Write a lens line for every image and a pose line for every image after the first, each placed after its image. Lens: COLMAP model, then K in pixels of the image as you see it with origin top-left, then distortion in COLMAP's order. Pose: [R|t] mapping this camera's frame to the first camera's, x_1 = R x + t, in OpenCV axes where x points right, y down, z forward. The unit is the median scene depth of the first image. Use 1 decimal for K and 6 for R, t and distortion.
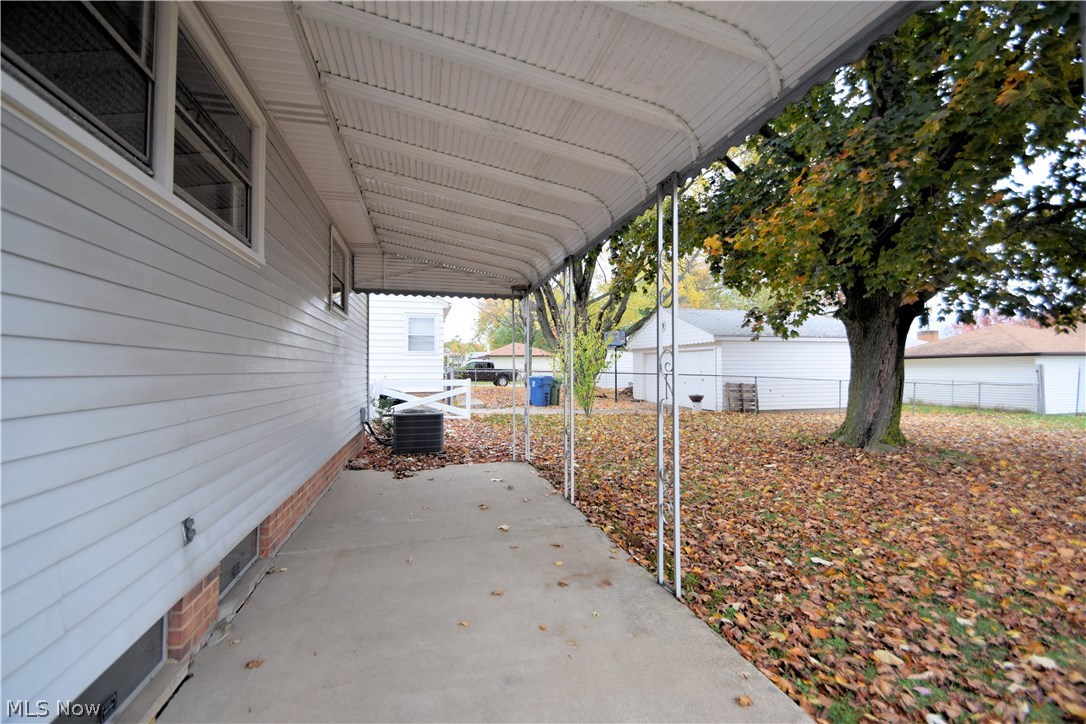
lens RADIAL K [[477.4, 0, 542.5], [0, 477.4, 357.0], [0, 0, 1]] dist [0.020424, -0.016045]
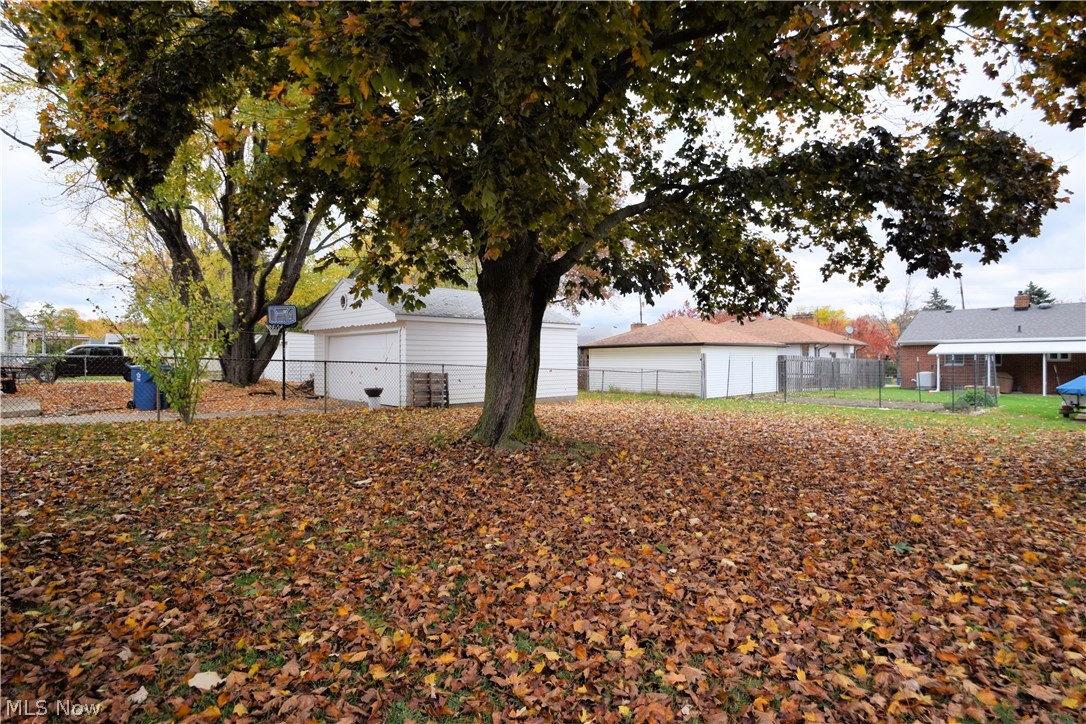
lens RADIAL K [[532.8, 0, 543.0], [0, 532.8, 362.0], [0, 0, 1]] dist [0.002206, -0.000223]
pose [[0.894956, -0.000018, 0.446155, 0.181256], [-0.012172, 0.999627, 0.024456, 0.011371], [-0.445989, -0.027318, 0.894622, 0.081045]]
